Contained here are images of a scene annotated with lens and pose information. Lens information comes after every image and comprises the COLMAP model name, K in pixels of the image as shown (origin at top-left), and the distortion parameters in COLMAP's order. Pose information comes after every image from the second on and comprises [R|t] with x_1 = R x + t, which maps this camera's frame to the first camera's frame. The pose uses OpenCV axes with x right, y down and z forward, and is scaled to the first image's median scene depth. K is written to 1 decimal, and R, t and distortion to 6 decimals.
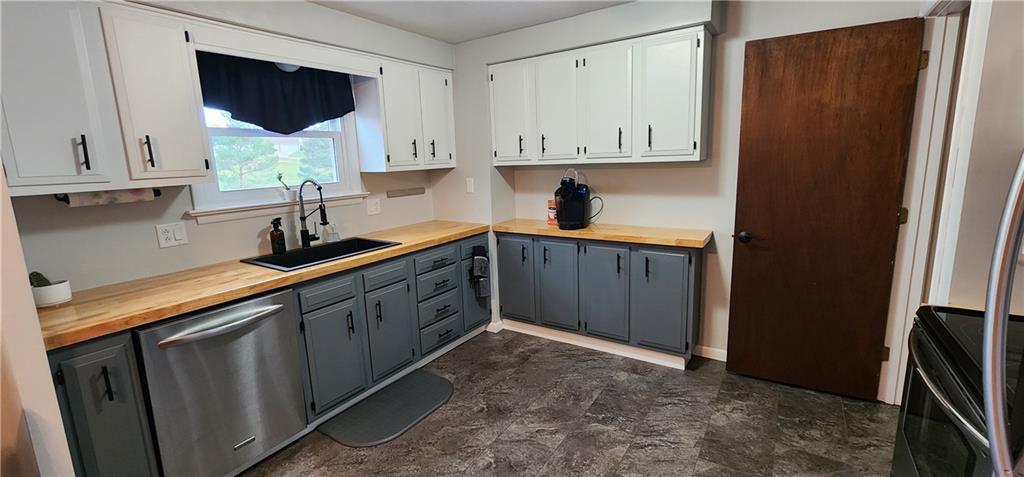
lens RADIAL K [[419.5, 0, 514.9], [0, 419.5, 228.6], [0, 0, 1]] dist [0.000291, 0.000463]
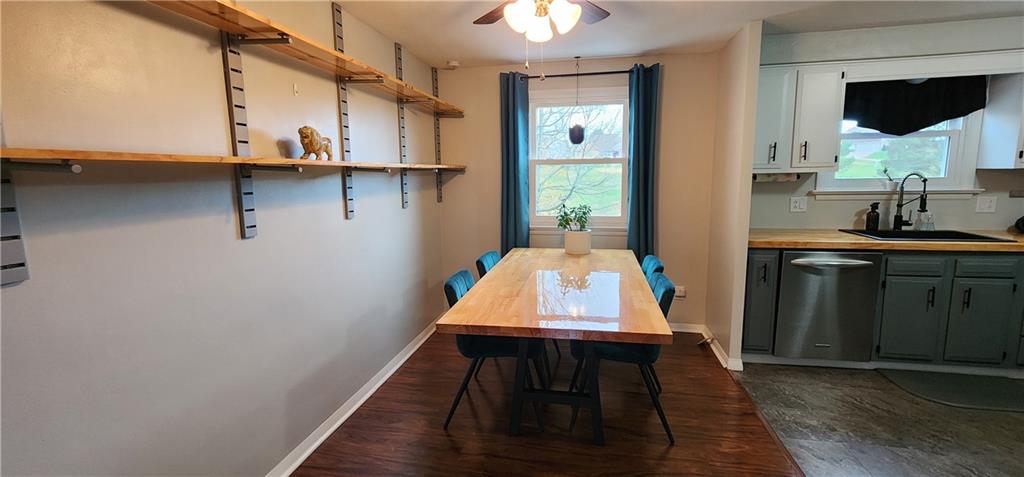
lens RADIAL K [[419.5, 0, 515.2], [0, 419.5, 228.9], [0, 0, 1]] dist [0.000291, 0.000463]
pose [[0.385311, 0.149907, -0.910529, 0.172331], [-0.153368, 0.983397, 0.097002, 0.094481], [0.909953, 0.102270, 0.401904, -0.475037]]
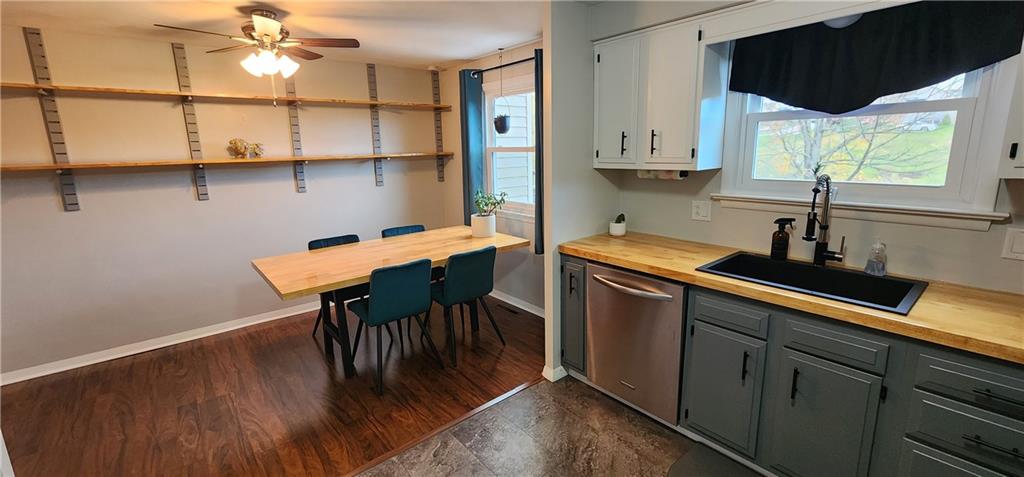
lens RADIAL K [[419.5, 0, 514.2], [0, 419.5, 228.4], [0, 0, 1]] dist [0.000291, 0.000463]
pose [[-0.284289, 0.224225, -0.932150, 0.359436], [-0.129500, 0.954376, 0.269066, -0.154721], [0.949952, 0.197206, -0.242282, 0.667590]]
